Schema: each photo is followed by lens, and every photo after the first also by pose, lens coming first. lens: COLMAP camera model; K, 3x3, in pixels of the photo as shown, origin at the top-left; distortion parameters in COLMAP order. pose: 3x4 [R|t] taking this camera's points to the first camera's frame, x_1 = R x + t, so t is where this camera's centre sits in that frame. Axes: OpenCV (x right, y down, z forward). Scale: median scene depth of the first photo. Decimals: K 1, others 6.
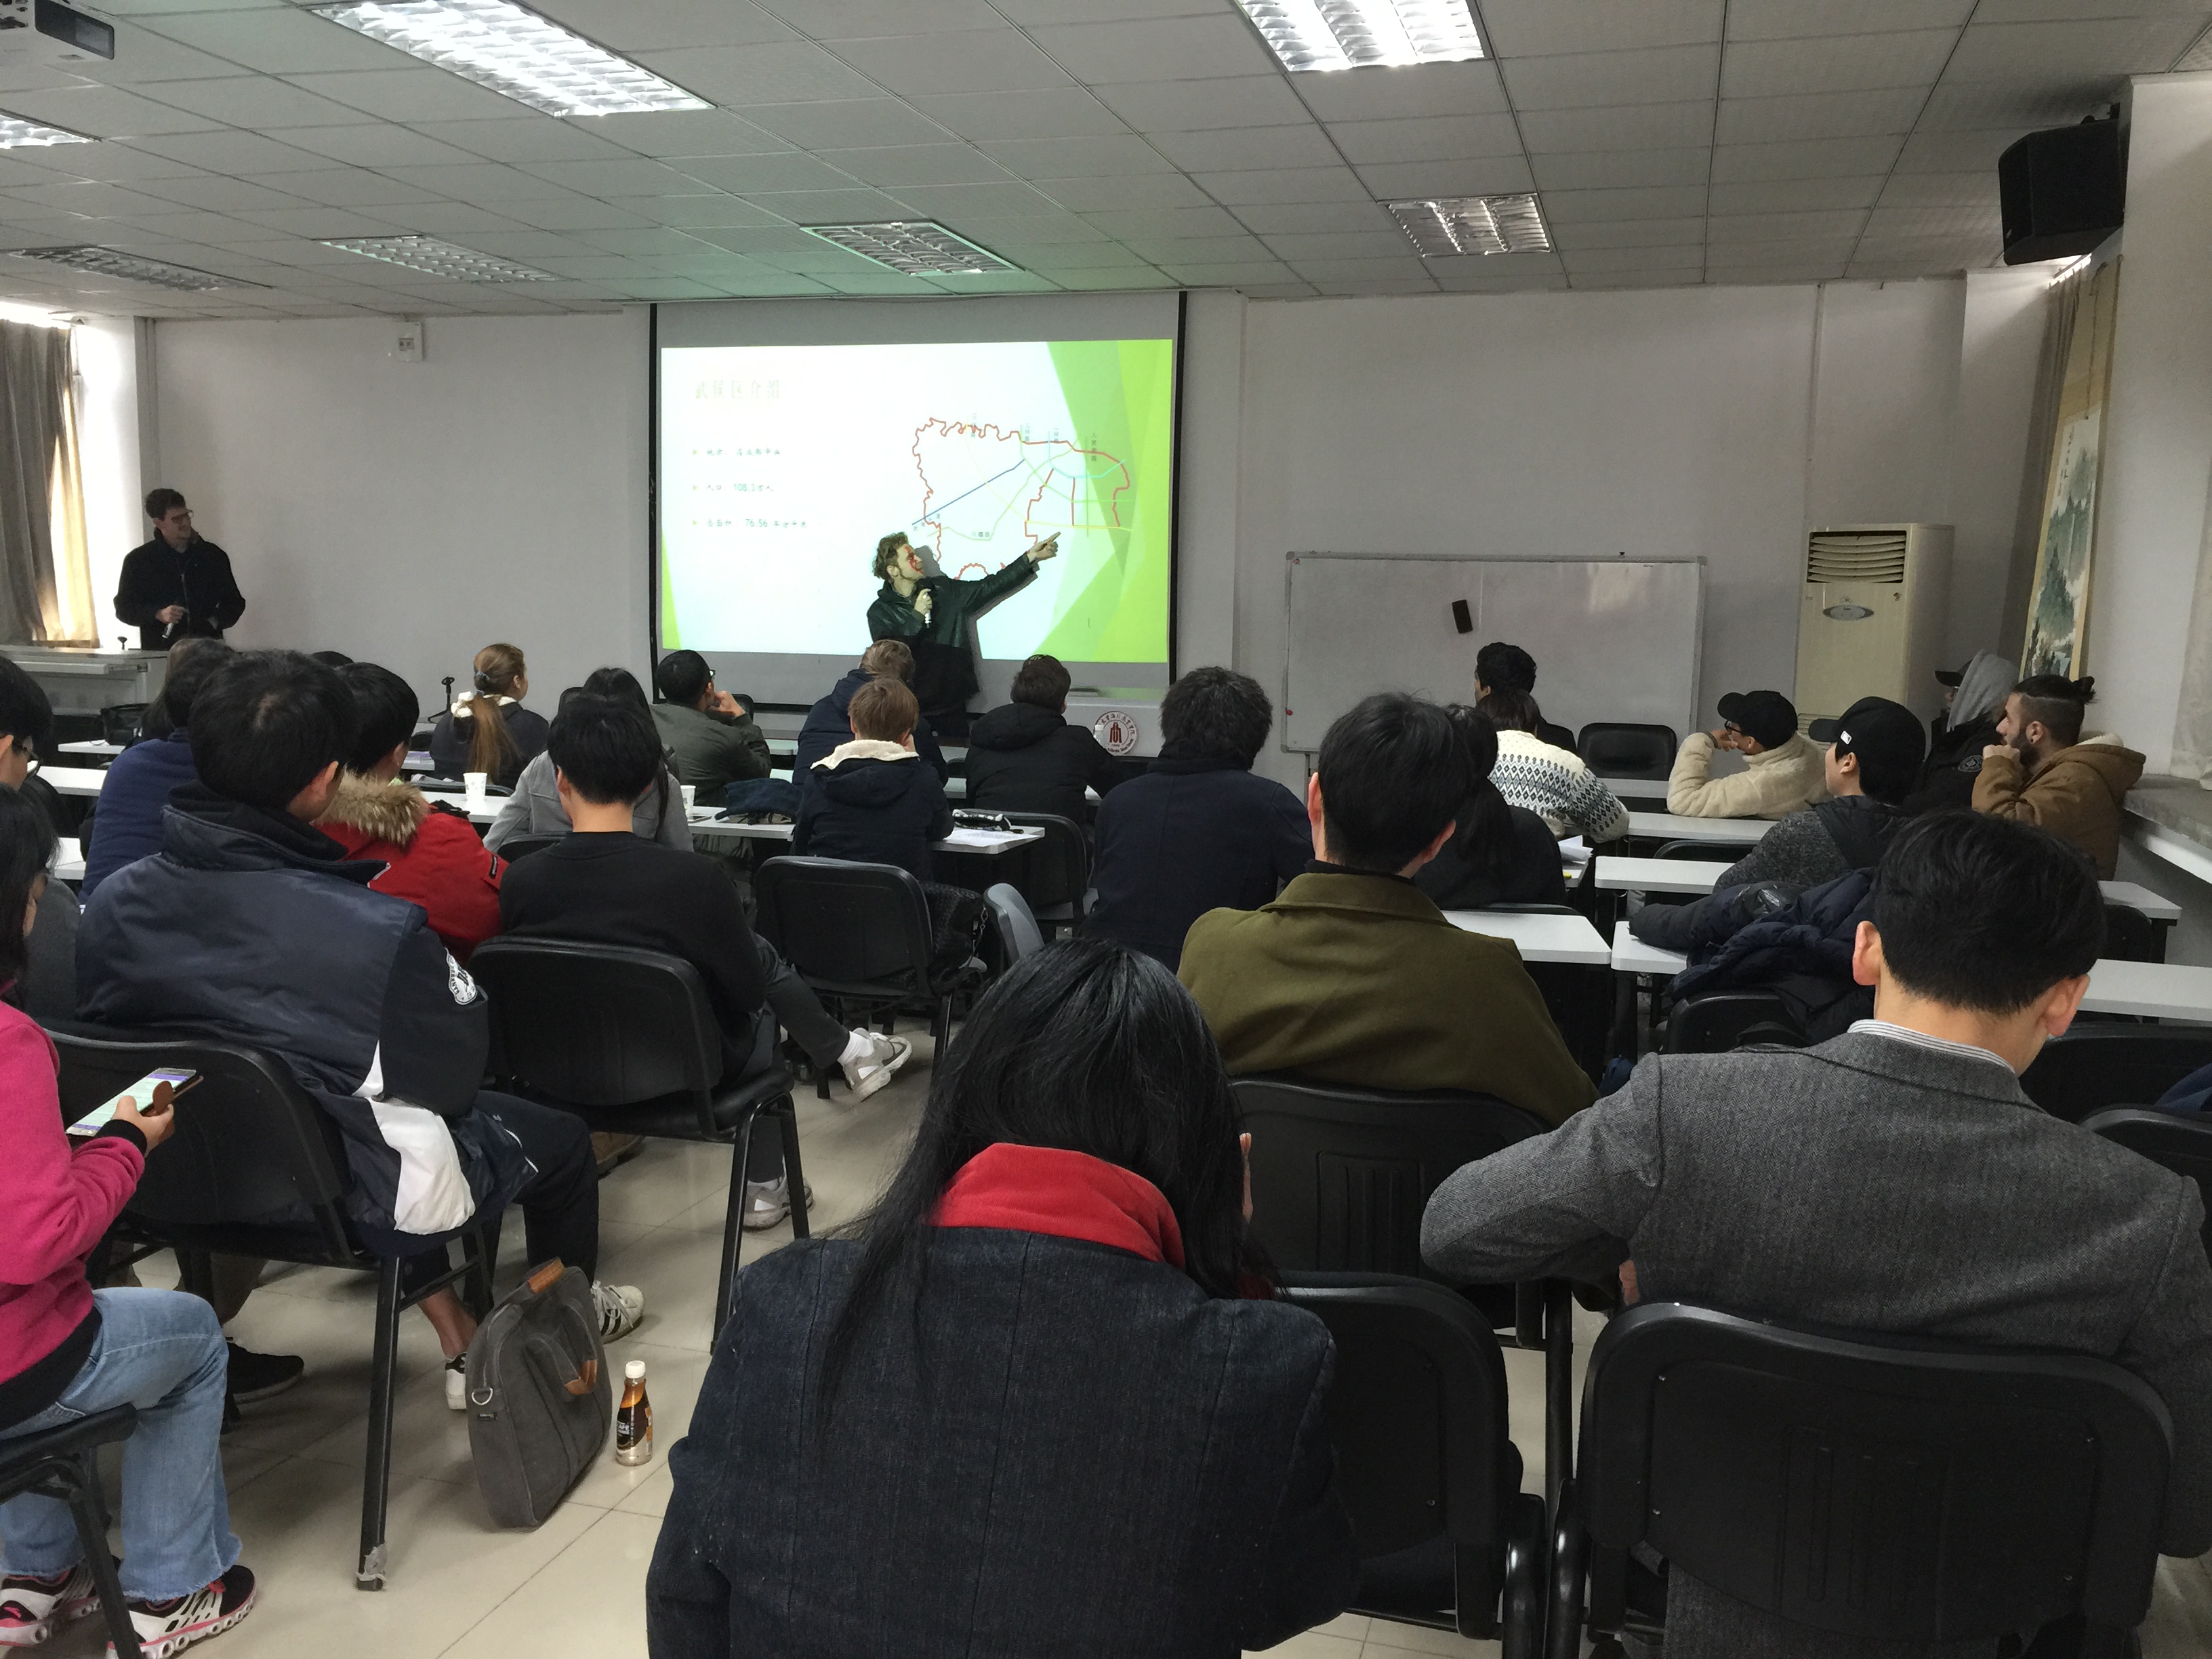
lens RADIAL K [[1889.8, 0, 1097.7], [0, 1889.8, 835.3], [0, 0, 1]] dist [0.085103, -0.116862]
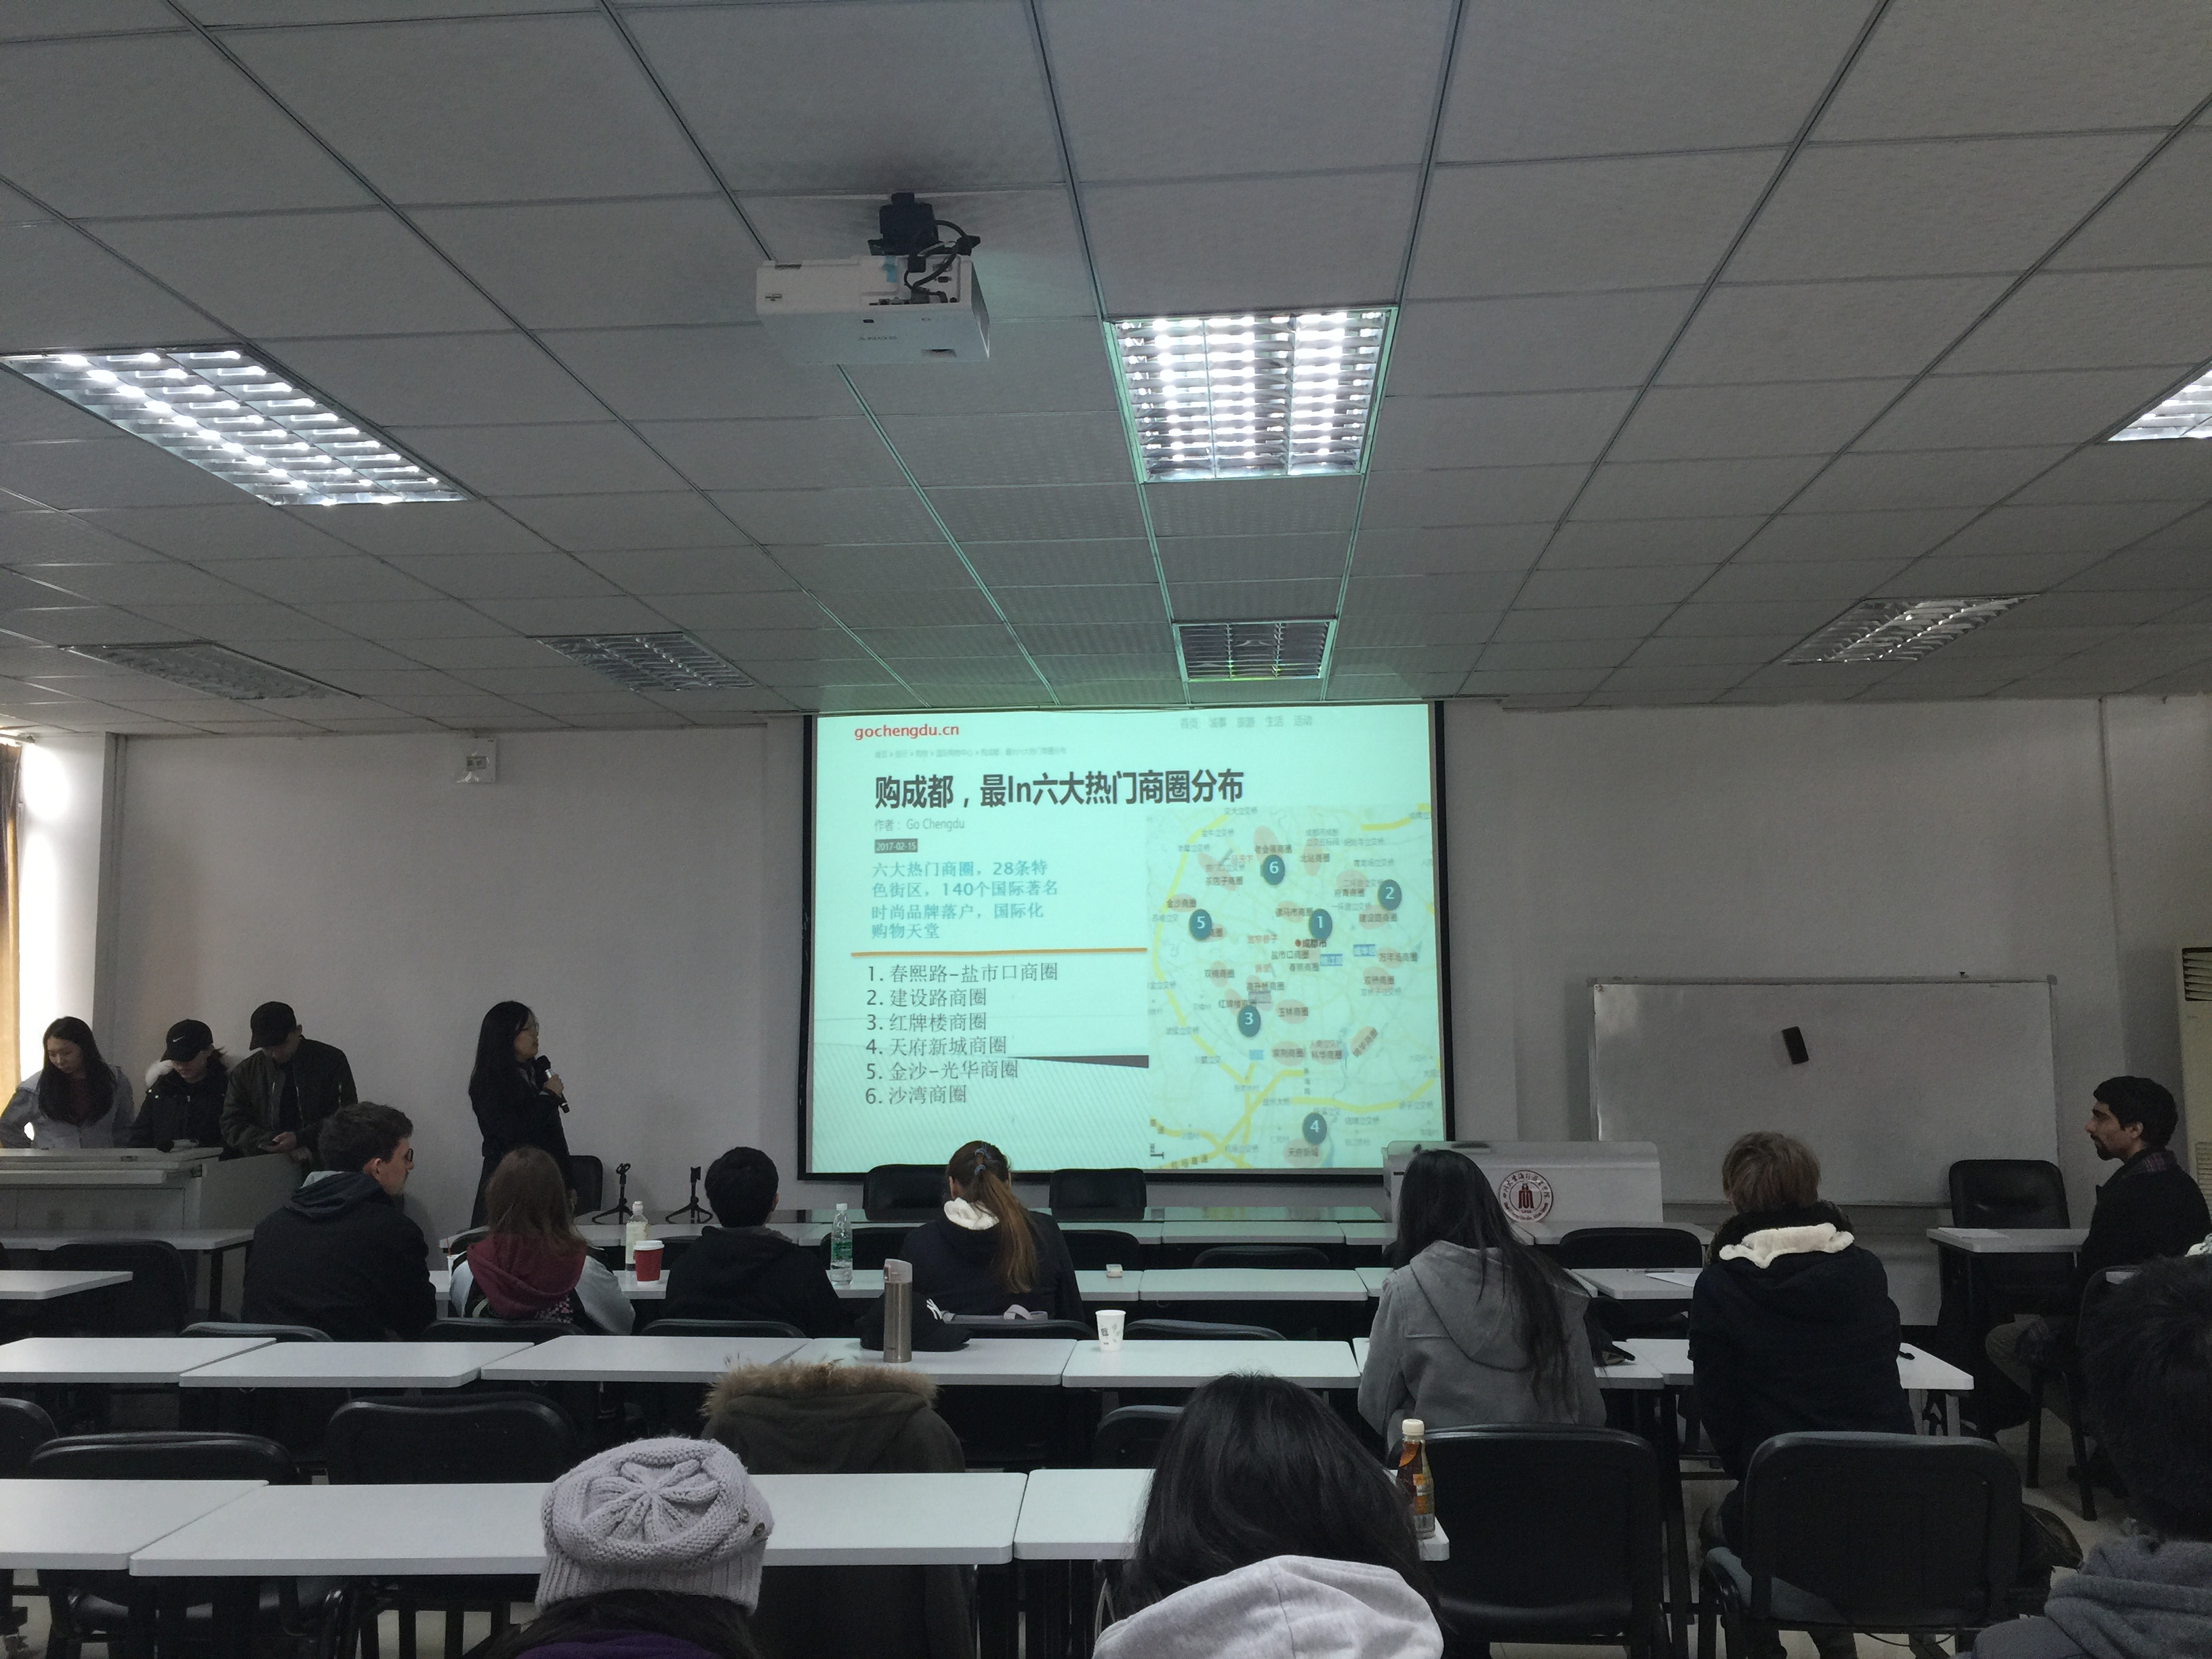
lens RADIAL K [[1889.8, 0, 1112.3], [0, 1889.8, 818.8], [0, 0, 1]] dist [0.085103, -0.116862]
pose [[0.977315, -0.007573, 0.211654, -0.304404], [0.055572, 0.973514, -0.221772, -0.035142], [-0.204368, 0.228503, 0.951851, 0.168685]]
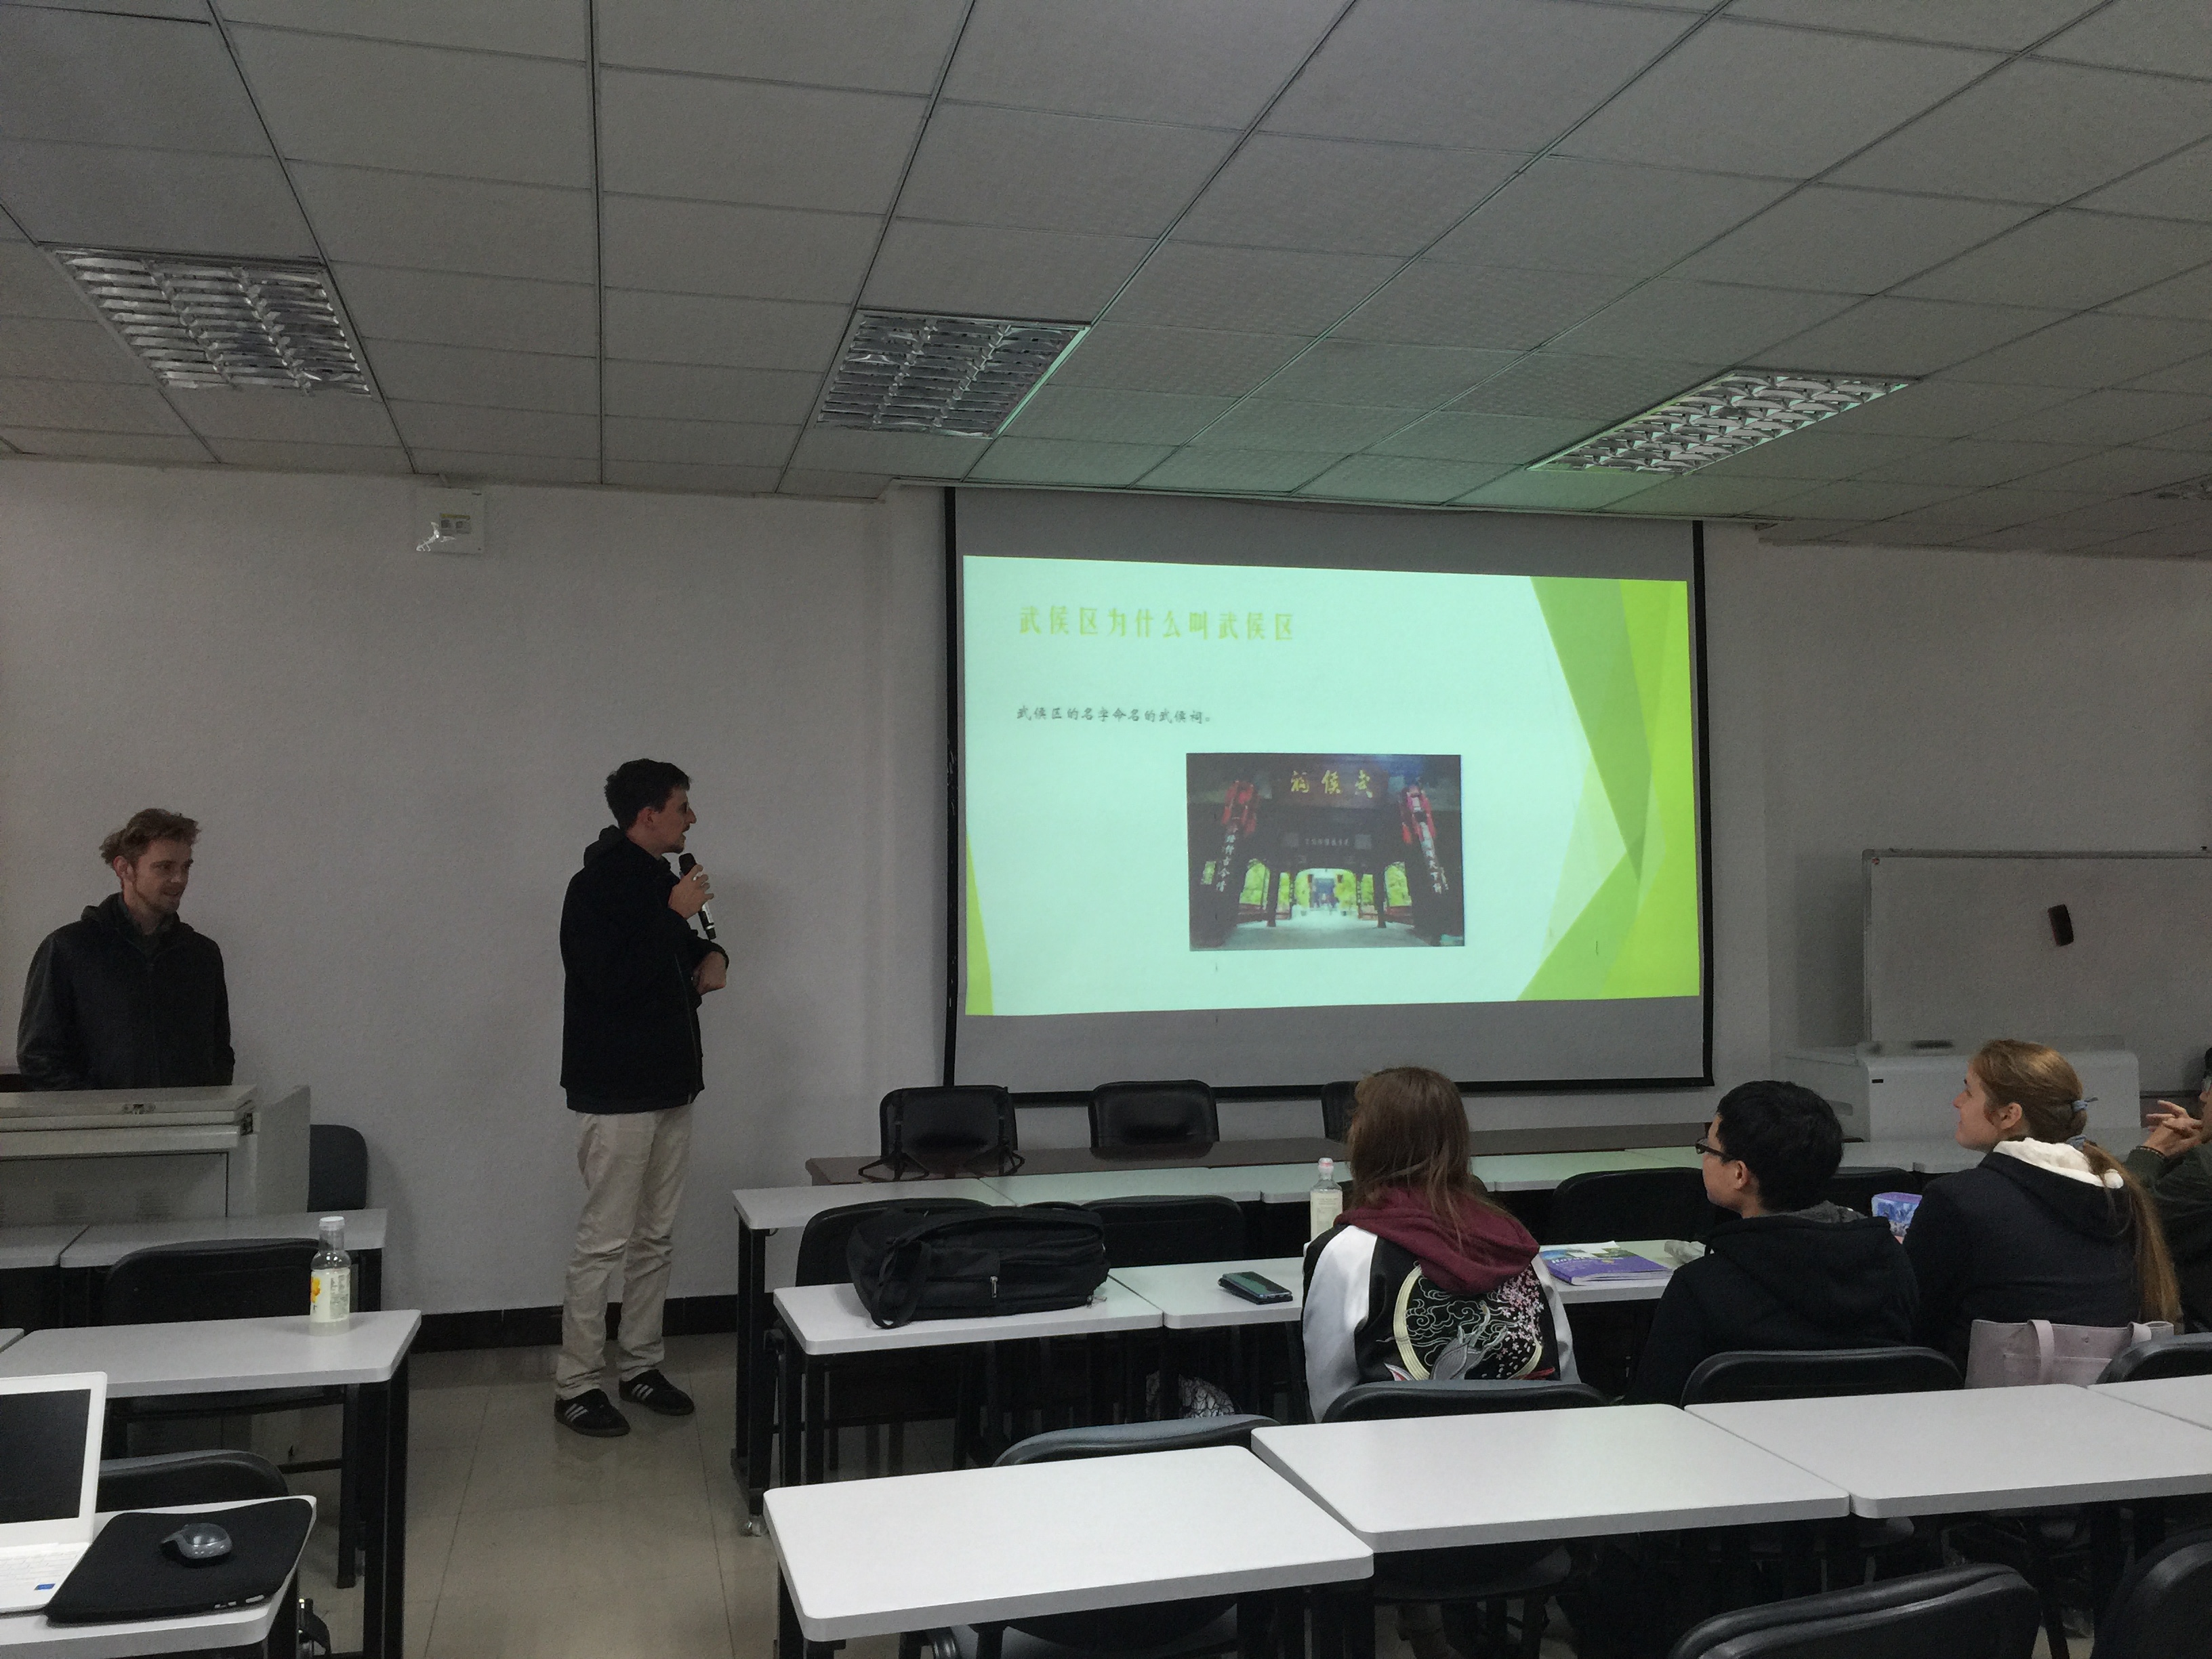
lens RADIAL K [[1889.8, 0, 1110.8], [0, 1889.8, 816.6], [0, 0, 1]] dist [0.085103, -0.116862]
pose [[0.855627, -0.002677, 0.517586, -0.565884], [0.090034, 0.985512, -0.143739, -0.076002], [-0.509702, 0.169587, 0.843471, 0.481290]]
